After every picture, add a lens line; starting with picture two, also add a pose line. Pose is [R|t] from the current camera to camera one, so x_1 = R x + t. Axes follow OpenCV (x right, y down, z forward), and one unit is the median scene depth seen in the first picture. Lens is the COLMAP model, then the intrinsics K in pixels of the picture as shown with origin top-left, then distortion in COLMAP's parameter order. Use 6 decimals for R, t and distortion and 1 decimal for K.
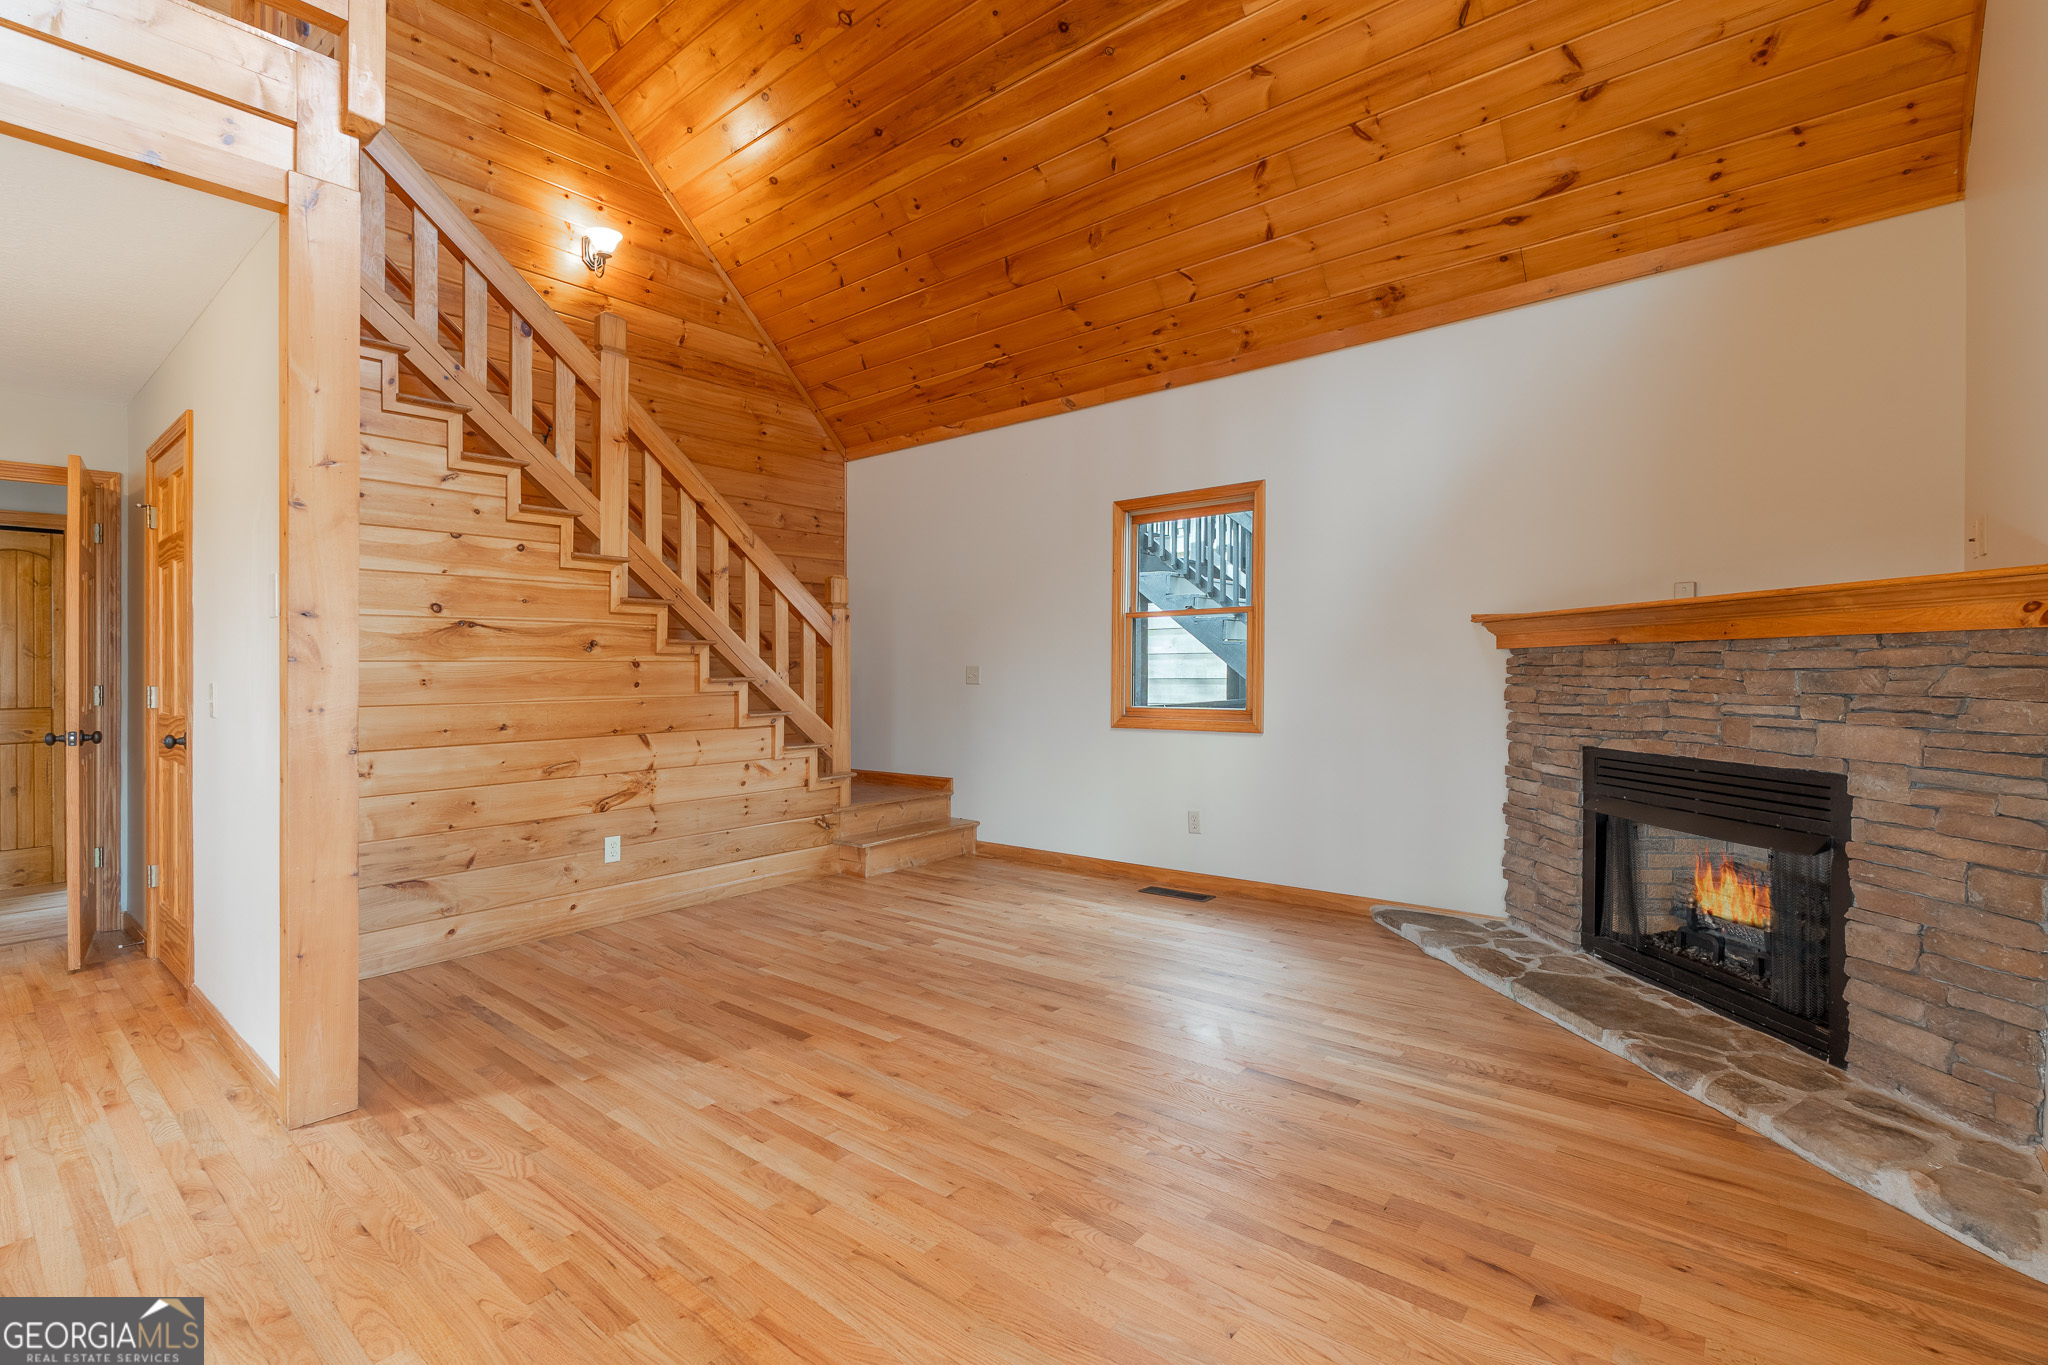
lens RADIAL K [[928.3, 0, 1028.6], [0, 928.3, 684.6], [0, 0, 1]] dist [-0.007104, 0.000987]
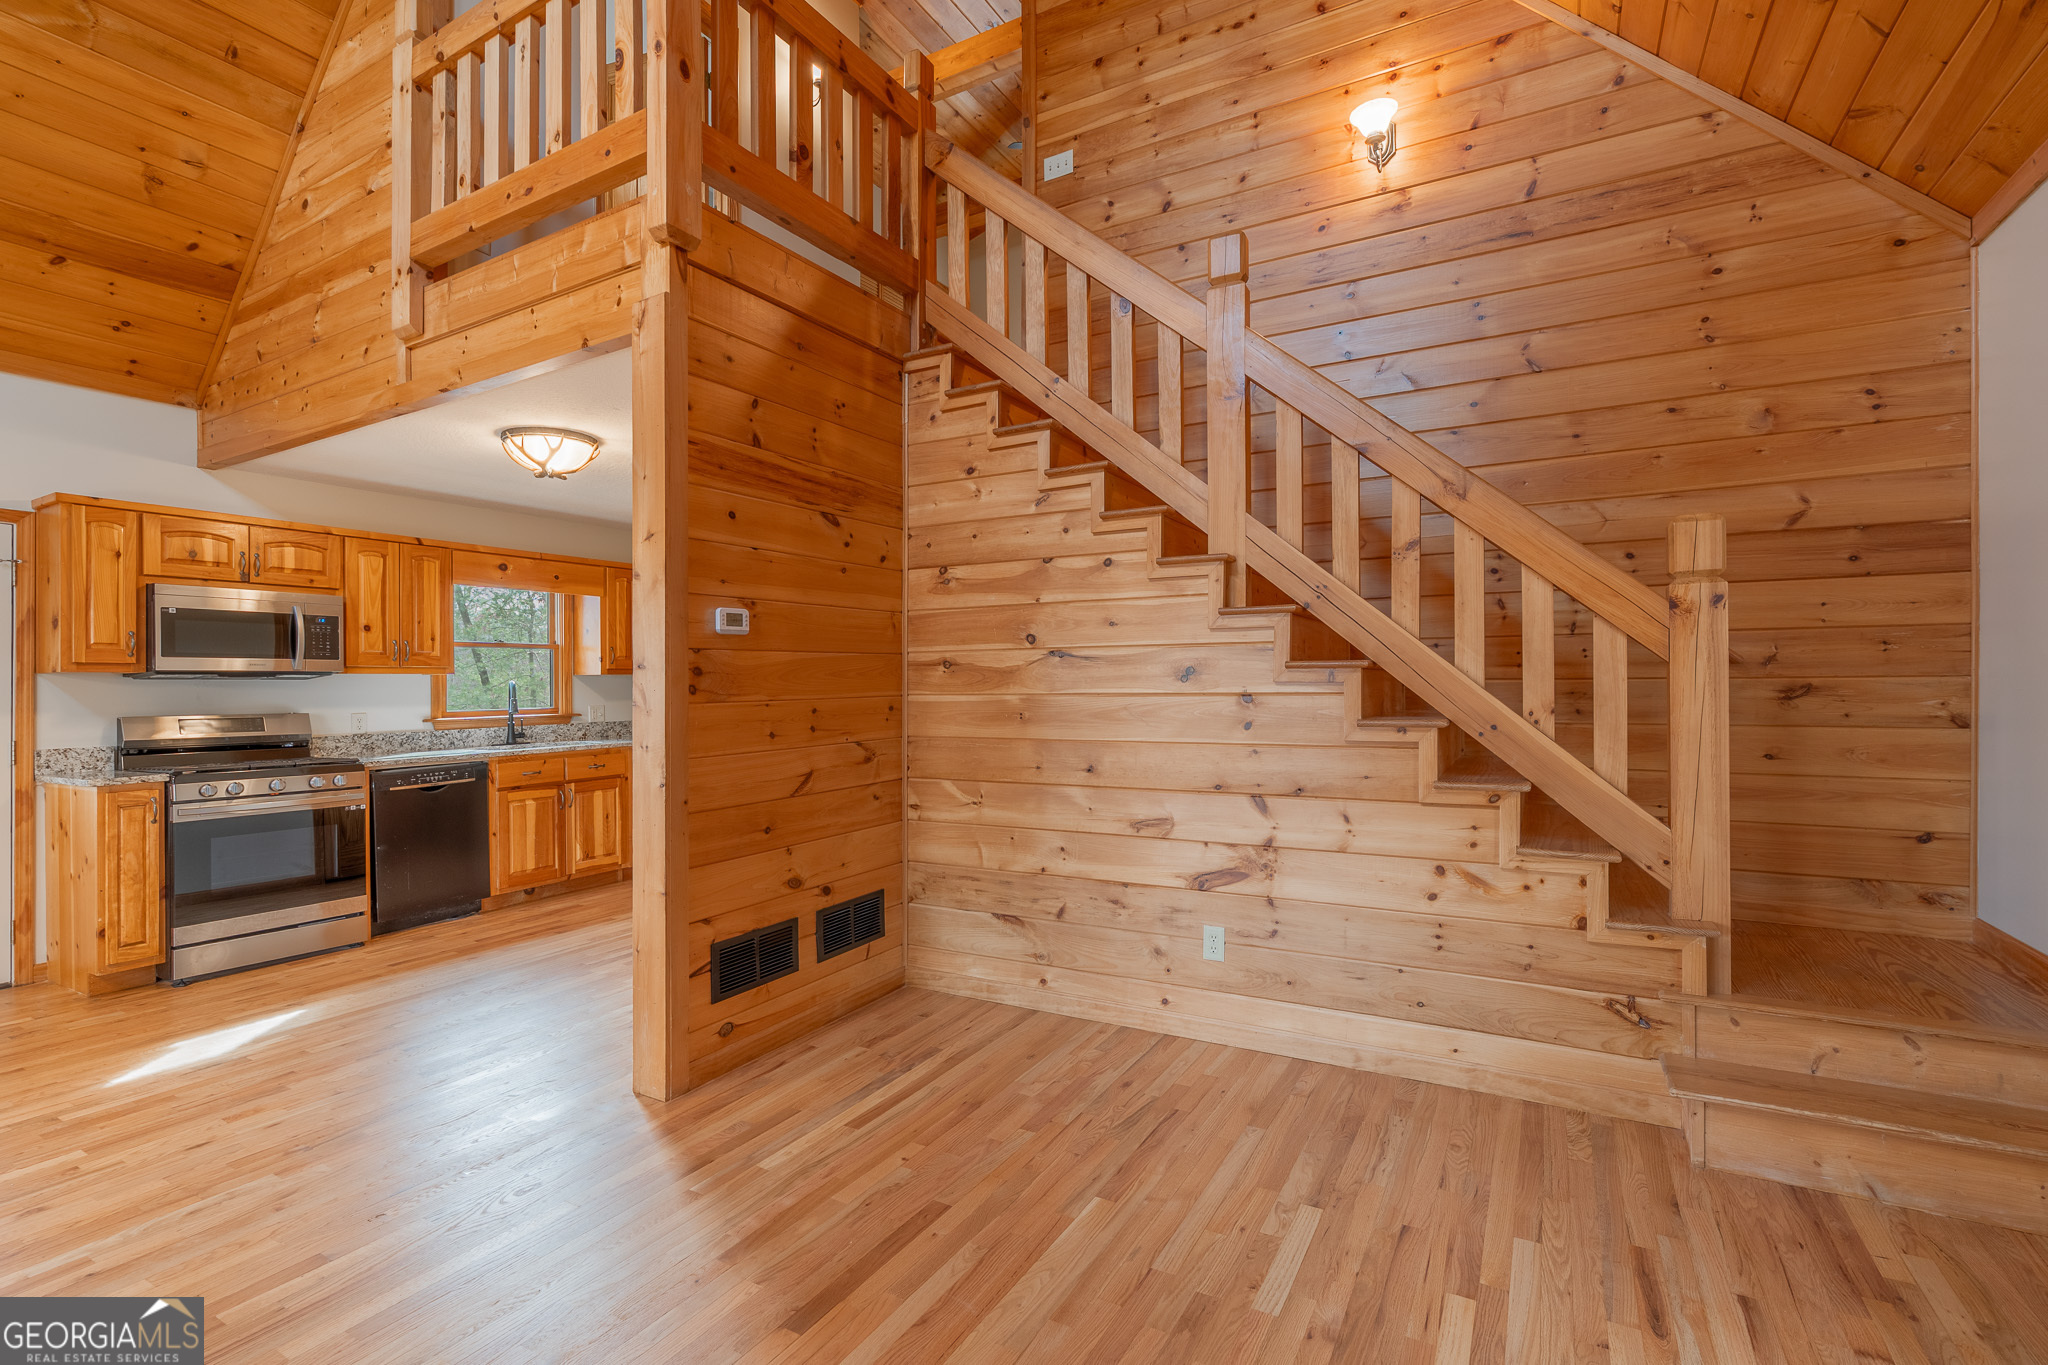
lens RADIAL K [[928.3, 0, 1023.3], [0, 928.3, 679.8], [0, 0, 1]] dist [-0.007104, 0.000987]
pose [[0.166672, -0.000699, -0.986012, 0.308948], [-0.009049, 0.999957, -0.002239, -0.038449], [0.985971, 0.009296, 0.166659, 0.830762]]
